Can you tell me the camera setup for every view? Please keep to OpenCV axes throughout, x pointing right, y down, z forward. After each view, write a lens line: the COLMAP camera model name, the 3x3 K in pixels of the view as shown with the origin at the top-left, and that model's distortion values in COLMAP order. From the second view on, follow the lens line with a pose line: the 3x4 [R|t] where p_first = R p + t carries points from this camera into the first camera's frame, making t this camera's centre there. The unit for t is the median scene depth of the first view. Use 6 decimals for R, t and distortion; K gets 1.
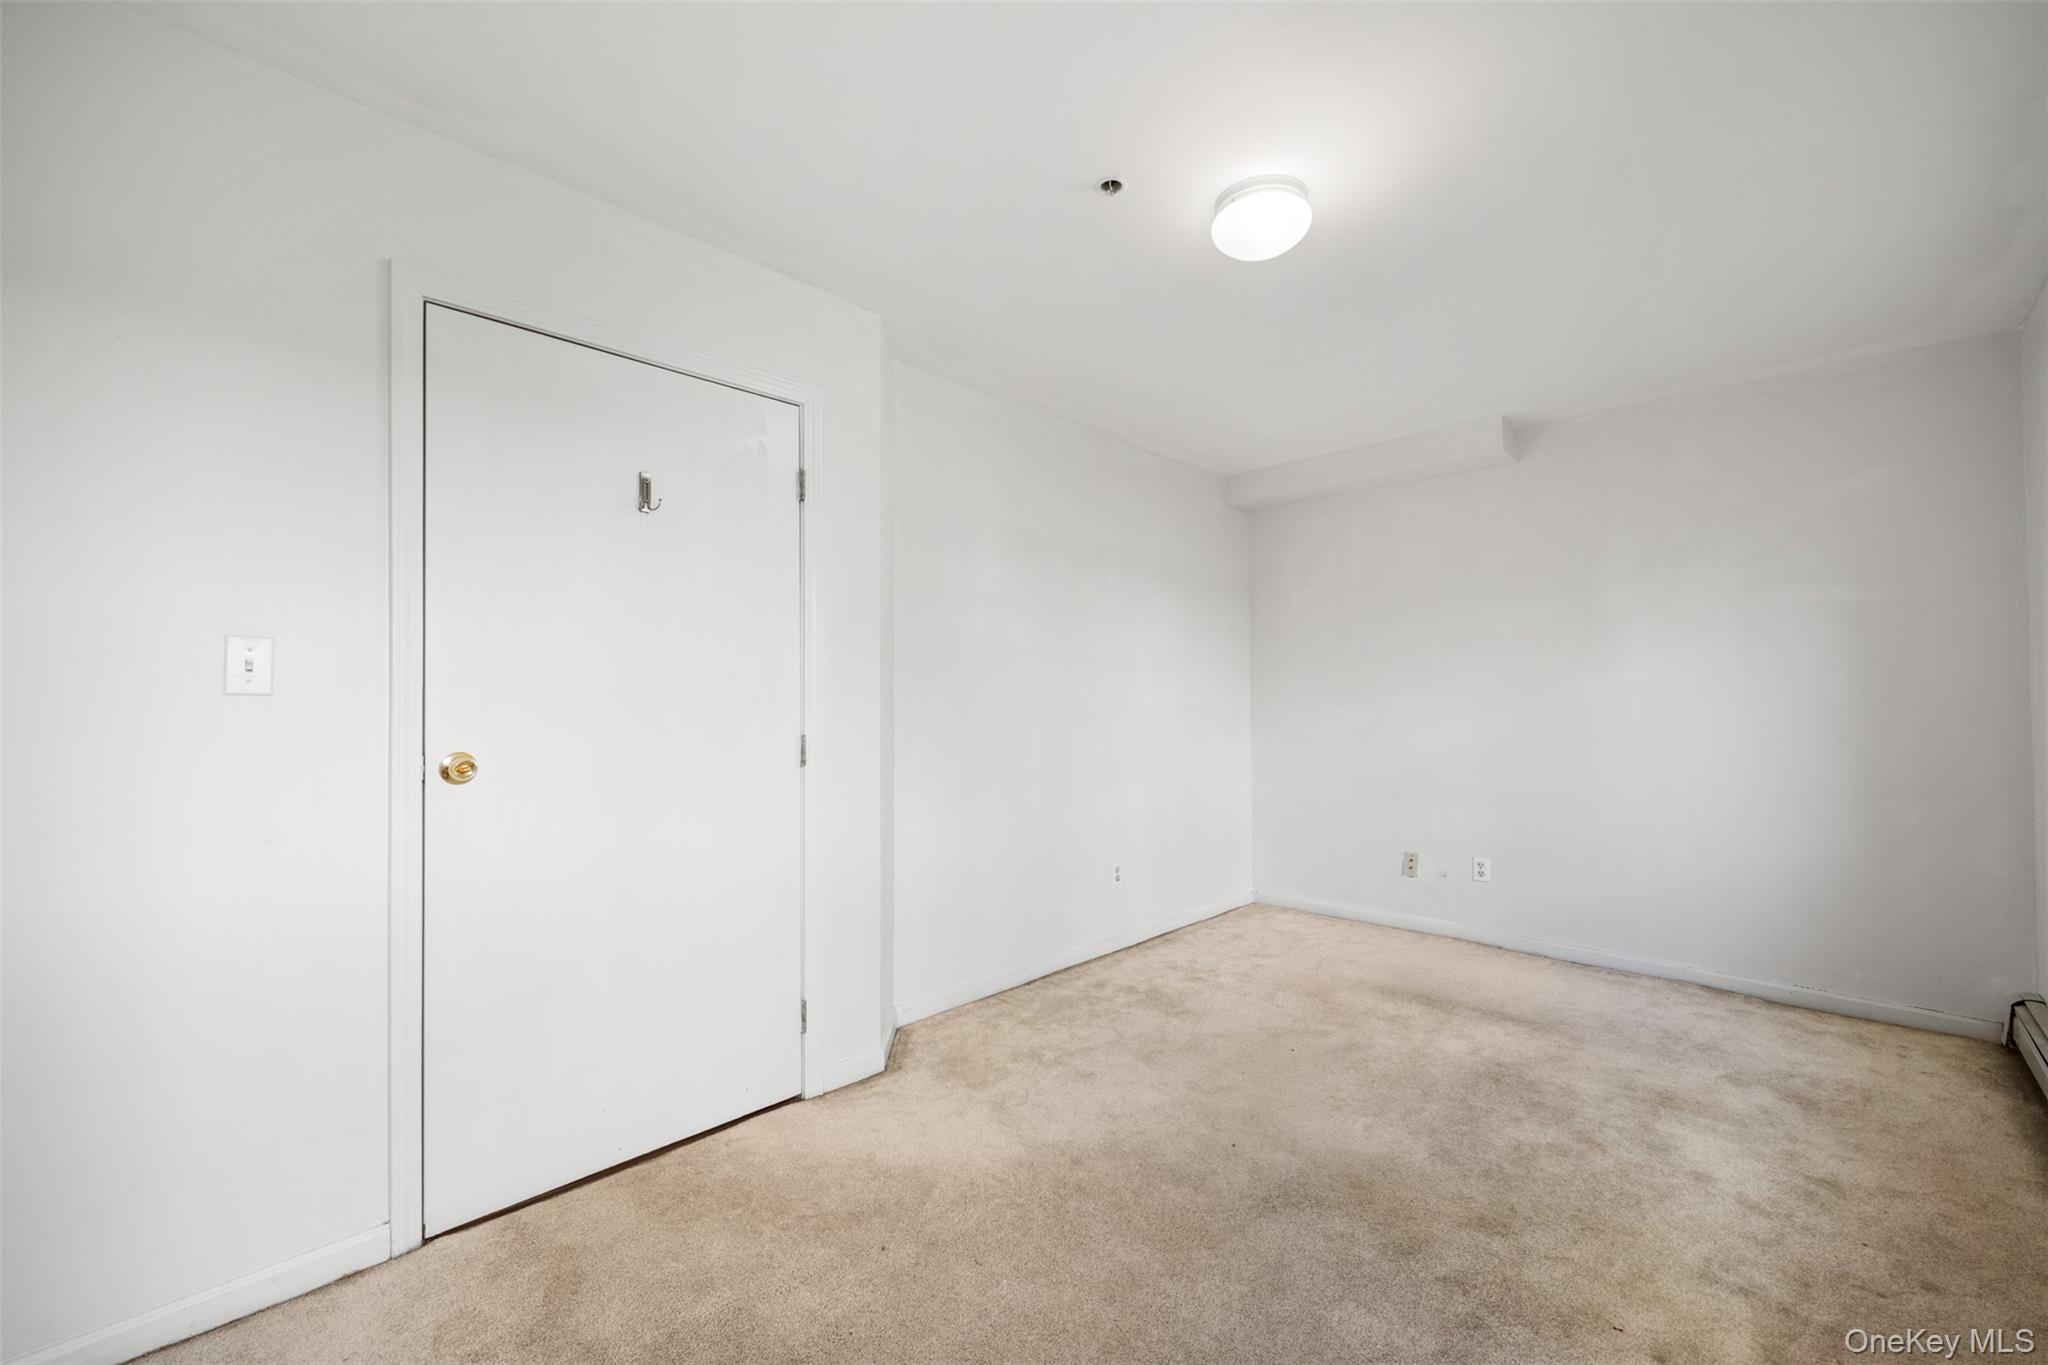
lens RADIAL K [[825.8, 0, 1031.2], [0, 825.8, 703.3], [0, 0, 1]] dist [0.000087, 0.000156]
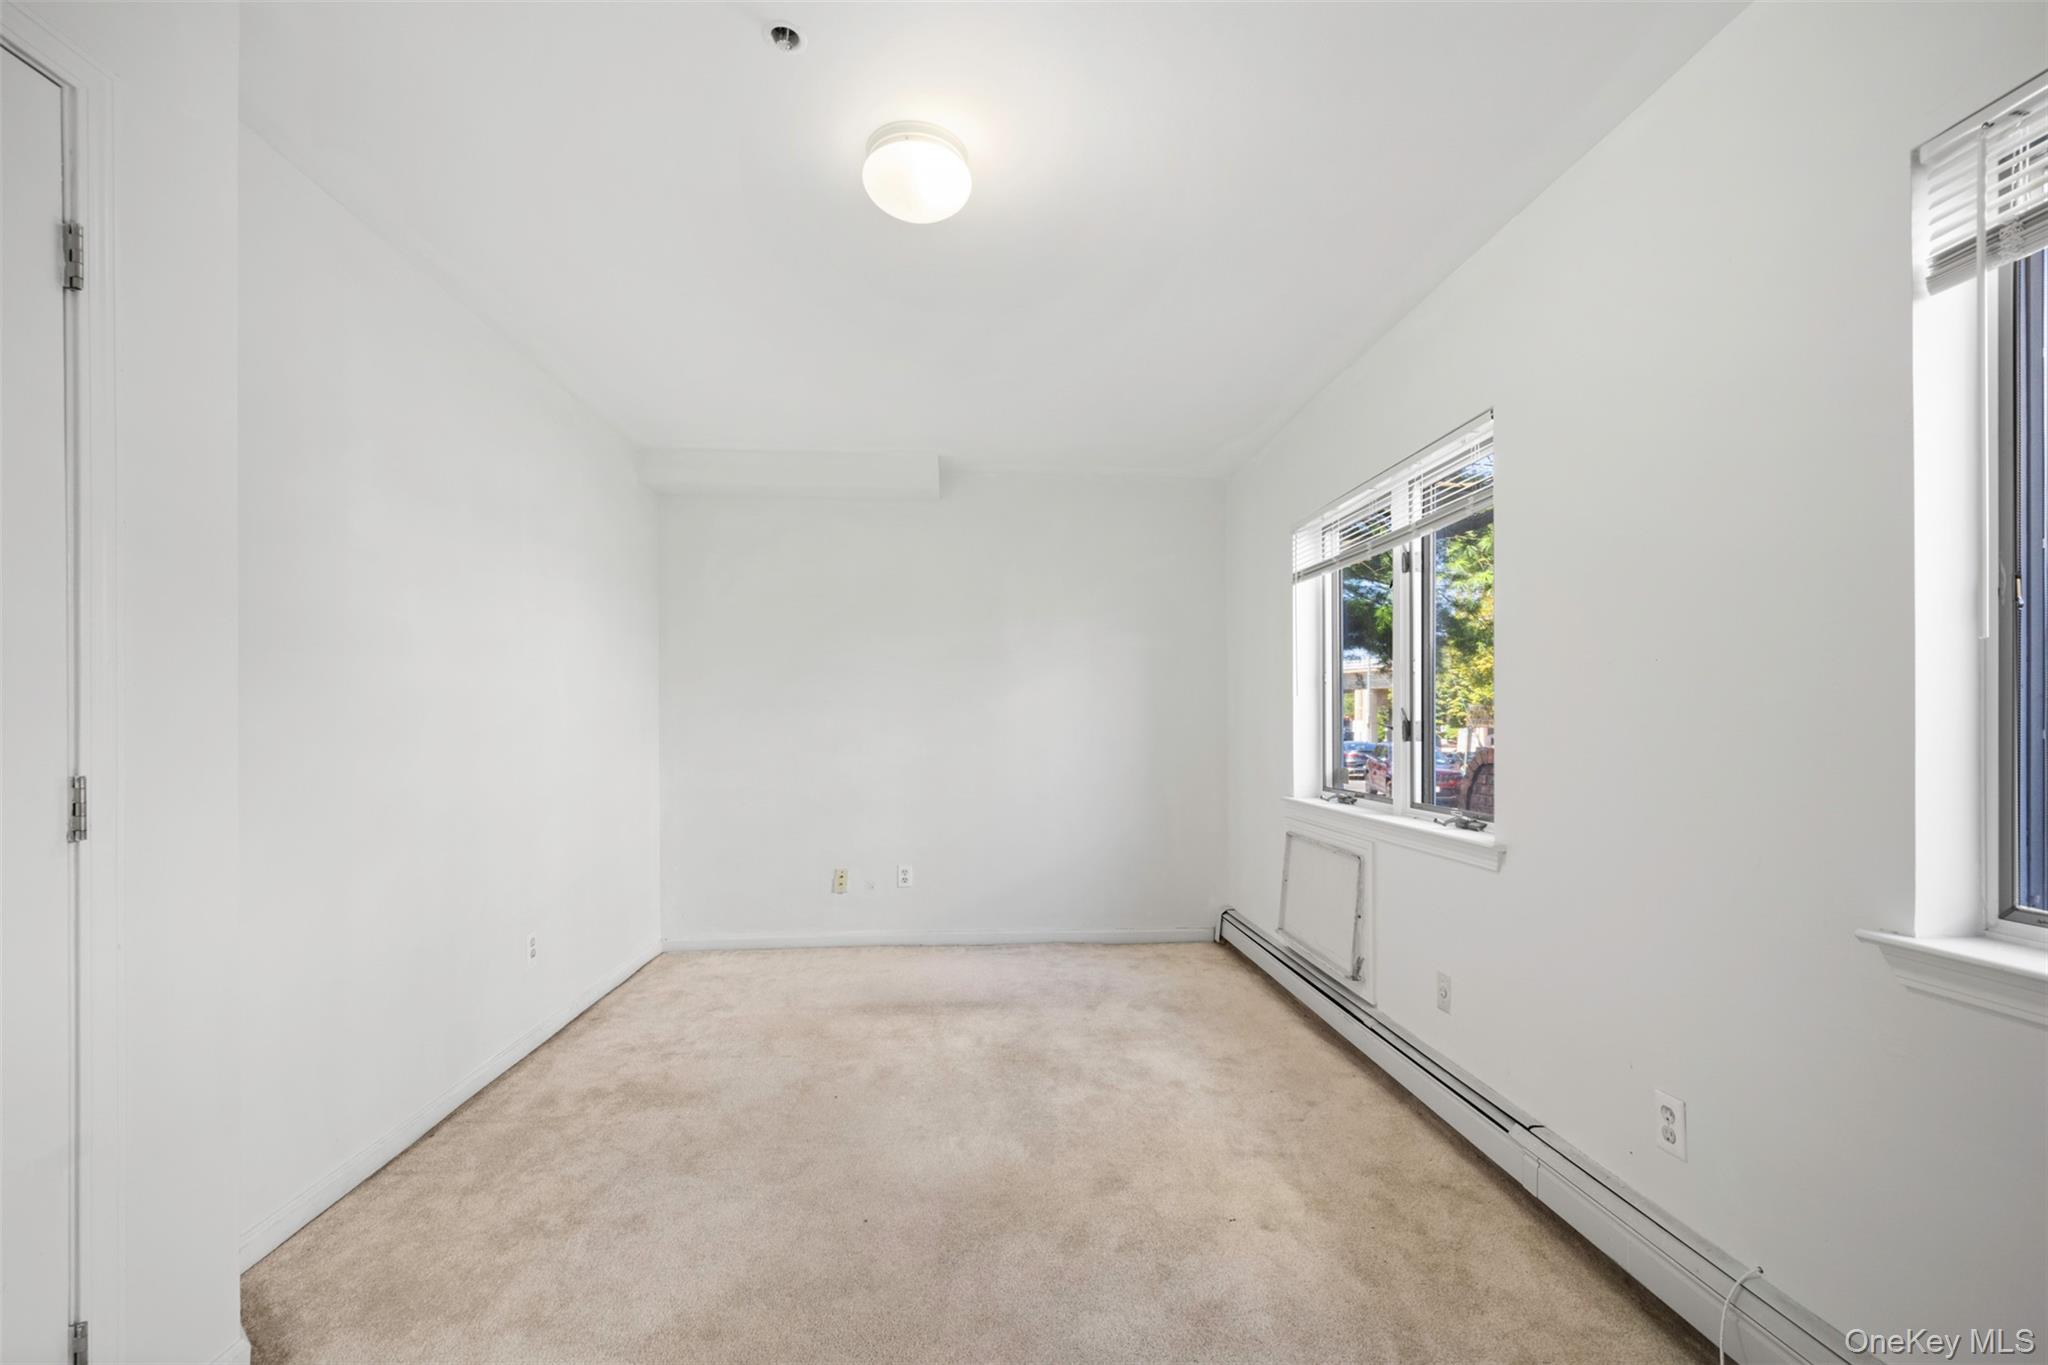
lens RADIAL K [[850.5, 0, 1044.4], [0, 850.5, 732.2], [0, 0, 1]] dist [-0.001004, 0.000055]
pose [[0.654596, -0.007537, 0.755941, -0.220645], [-0.000026, 0.999950, 0.009992, 0.005856], [-0.755979, -0.006560, 0.654563, 0.193439]]
